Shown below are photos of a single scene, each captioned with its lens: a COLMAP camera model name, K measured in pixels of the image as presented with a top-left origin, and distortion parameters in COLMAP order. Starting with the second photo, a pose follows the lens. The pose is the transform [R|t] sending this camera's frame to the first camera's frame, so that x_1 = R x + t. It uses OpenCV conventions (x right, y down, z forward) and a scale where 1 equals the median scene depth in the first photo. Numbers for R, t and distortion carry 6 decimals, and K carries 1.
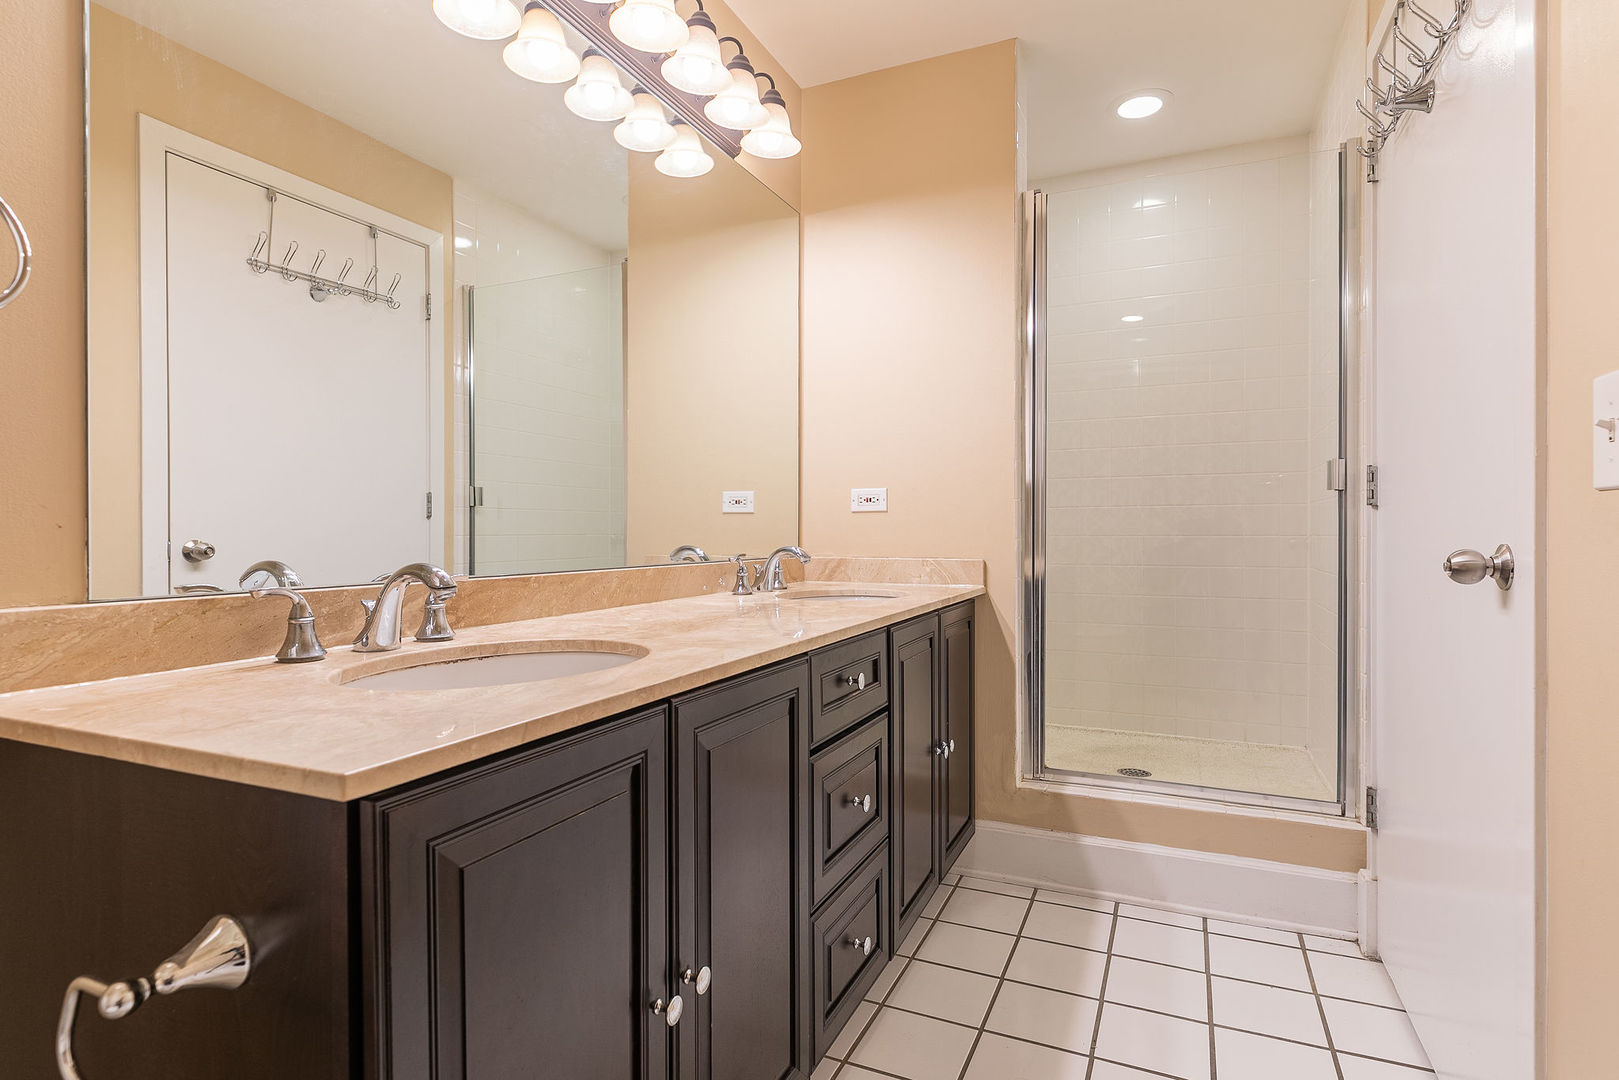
lens RADIAL K [[838.6, 0, 805.8], [0, 838.6, 559.2], [0, 0, 1]] dist [-0.014454, -0.000672]
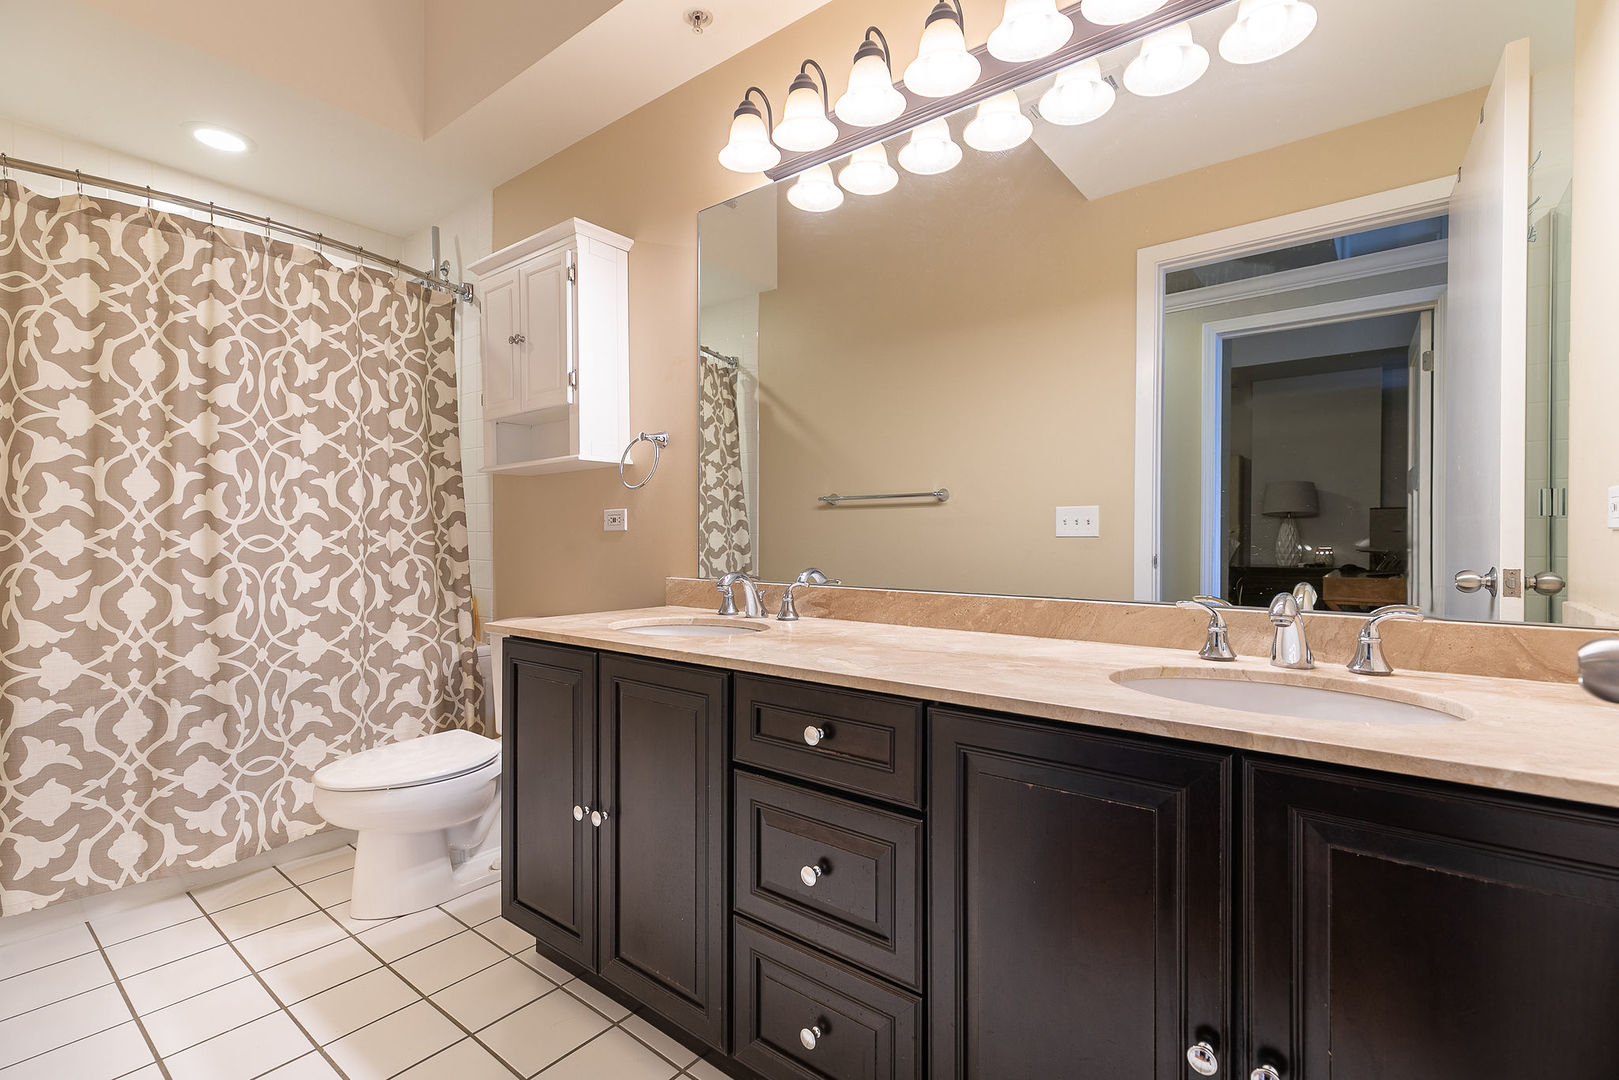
lens RADIAL K [[727.1, 0, 812.8], [0, 727.1, 533.7], [0, 0, 1]] dist [0.002145, 0.000061]
pose [[-0.244830, 0.007097, -0.969540, 0.741349], [-0.025584, 0.999578, 0.013777, -0.076030], [0.969229, 0.028178, -0.244545, 1.054663]]
